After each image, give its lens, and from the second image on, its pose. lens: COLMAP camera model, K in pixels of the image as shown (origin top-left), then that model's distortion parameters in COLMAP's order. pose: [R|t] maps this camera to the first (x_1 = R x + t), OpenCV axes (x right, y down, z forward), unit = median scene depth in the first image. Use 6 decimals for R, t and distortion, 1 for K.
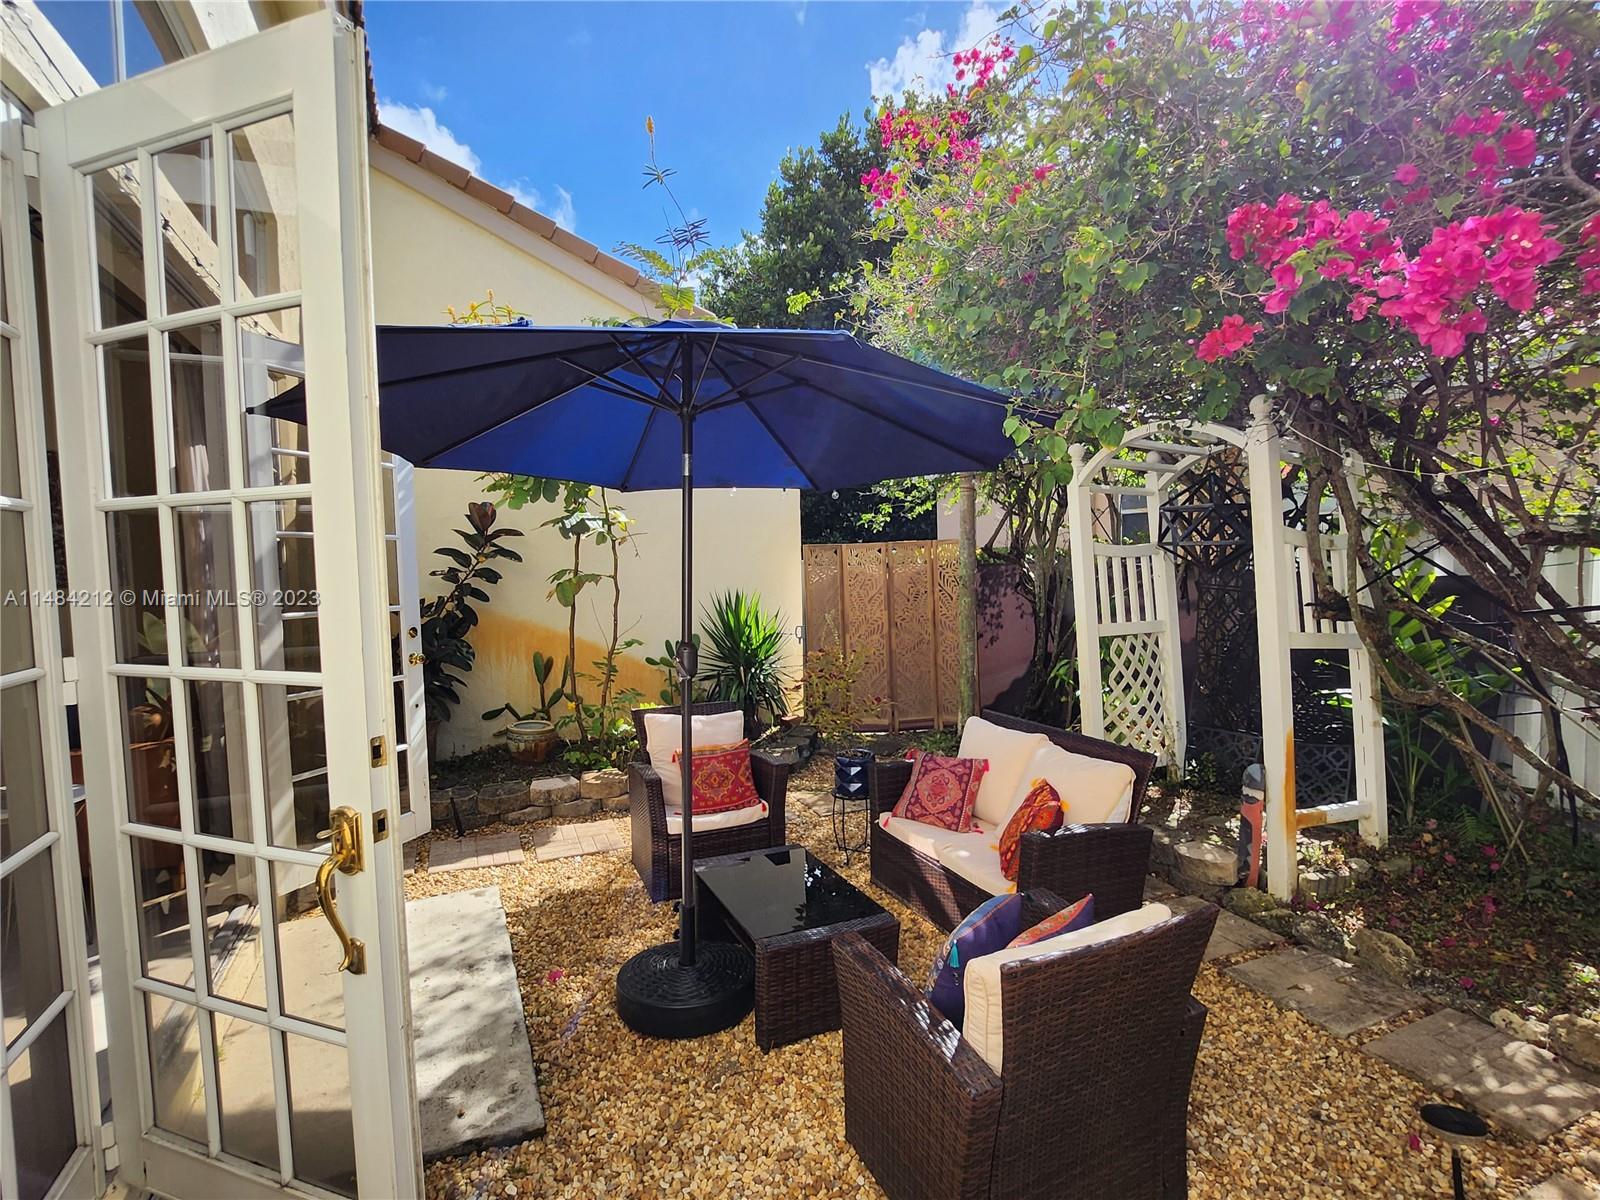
lens RADIAL K [[807.0, 0, 811.5], [0, 807.0, 605.3], [0, 0, 1]] dist [-0.017637, -0.001032]
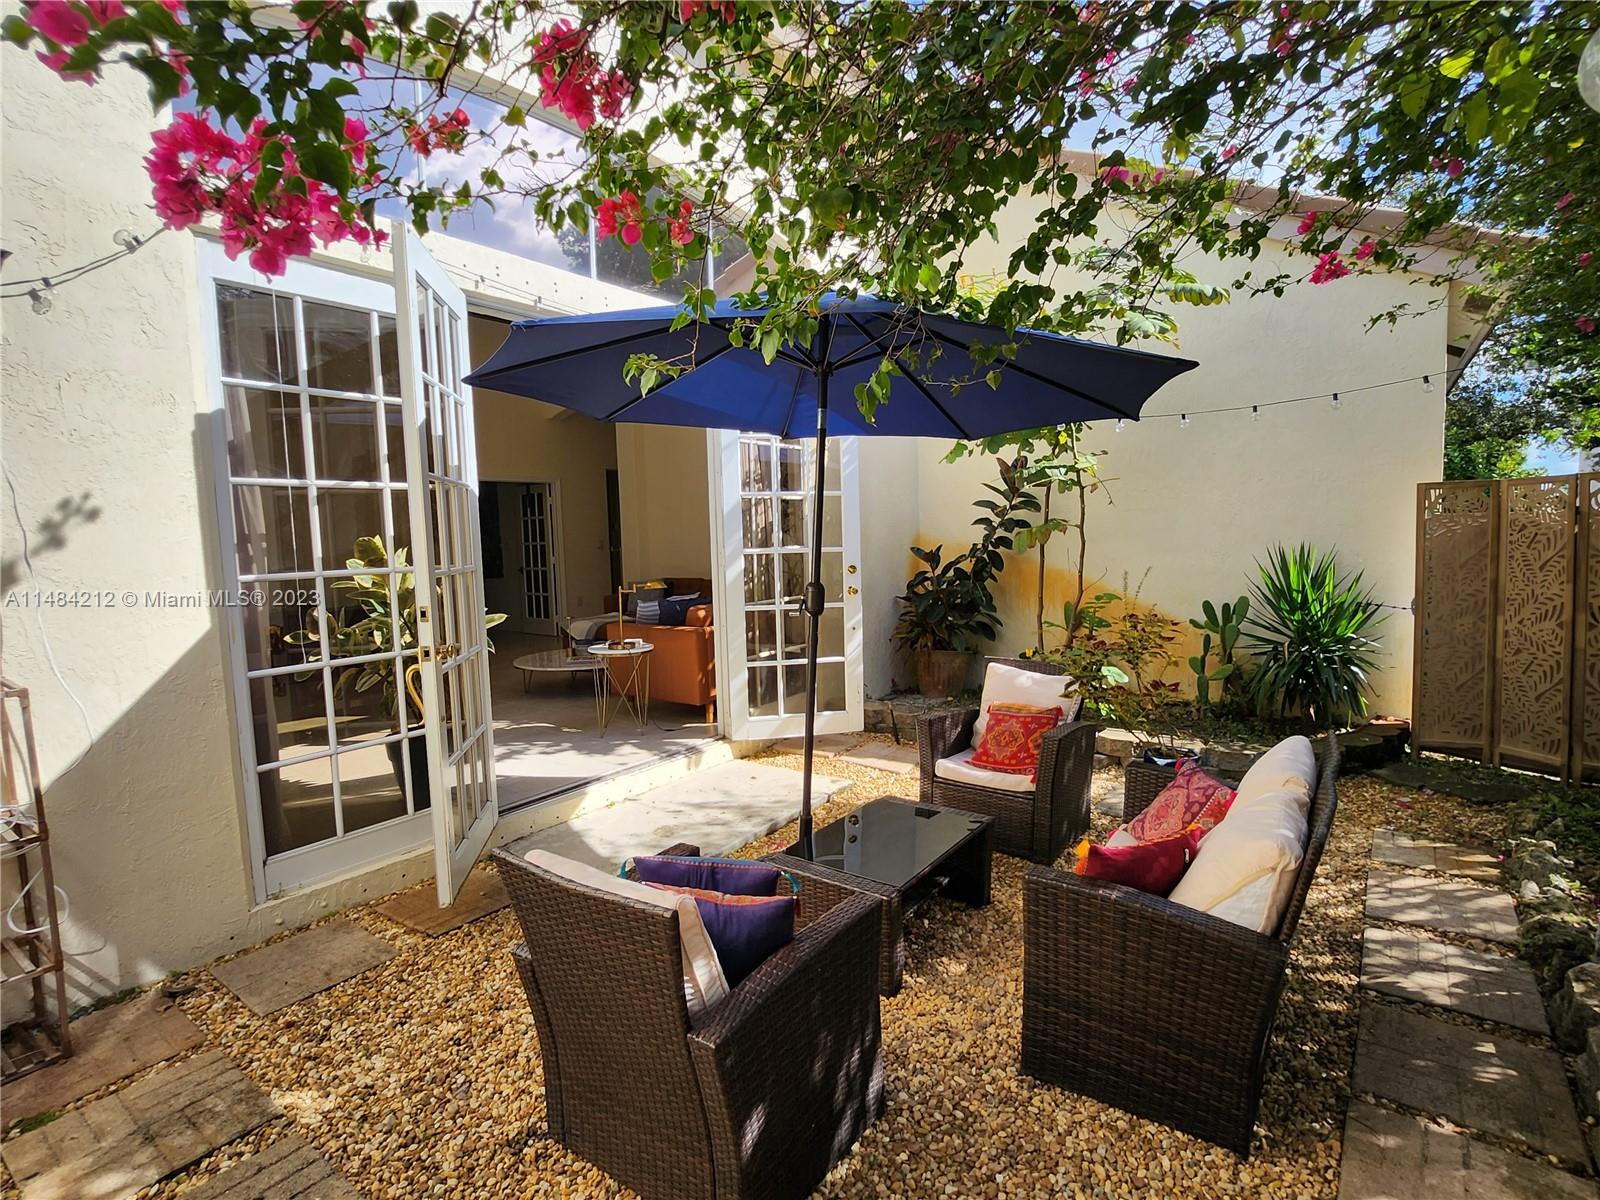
lens RADIAL K [[807.0, 0, 811.5], [0, 807.0, 605.3], [0, 0, 1]] dist [-0.017637, -0.001032]
pose [[0.471333, 0.080556, -0.878269, 0.449608], [-0.036570, 0.996749, 0.071797, 0.001109], [0.881197, -0.001722, 0.472747, 0.268685]]
